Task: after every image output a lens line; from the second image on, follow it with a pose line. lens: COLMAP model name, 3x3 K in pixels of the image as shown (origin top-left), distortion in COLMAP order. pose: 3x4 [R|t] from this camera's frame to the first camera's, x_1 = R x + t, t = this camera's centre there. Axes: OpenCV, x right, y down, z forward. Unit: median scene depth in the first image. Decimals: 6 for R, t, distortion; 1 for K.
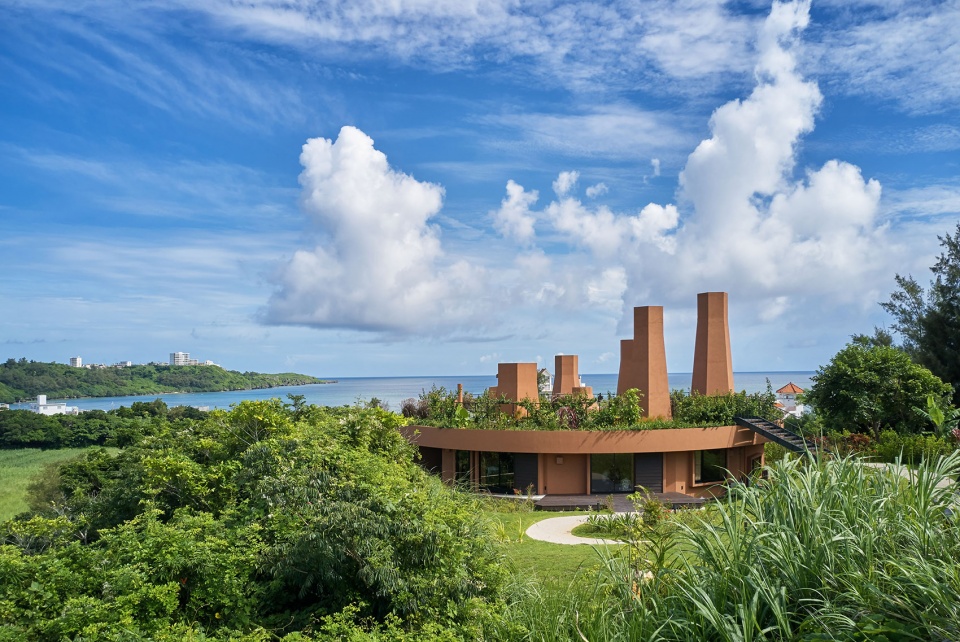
lens RADIAL K [[3288.4, 0, 490.4], [0, 3288.4, 315.4], [0, 0, 1]] dist [0.825380, 0.000000]
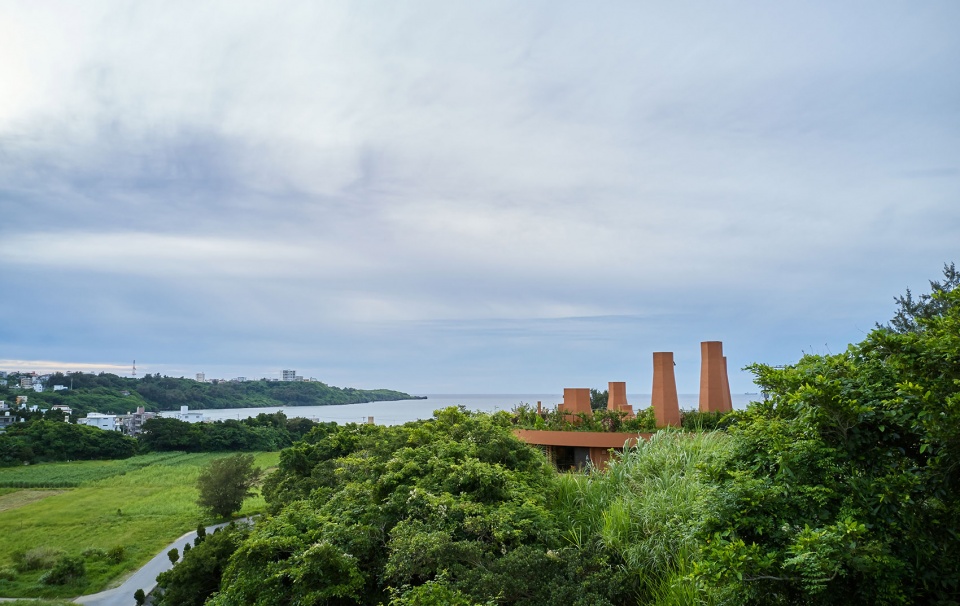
lens RADIAL K [[3221.1, 0, 479.8], [0, 3221.1, 304.5], [0, 0, 1]] dist [0.156212, 0.000000]
pose [[0.999474, 0.011714, -0.030236, 0.001815], [-0.011997, 0.999886, -0.009180, -0.002424], [0.030125, 0.009538, 0.999501, -0.119358]]
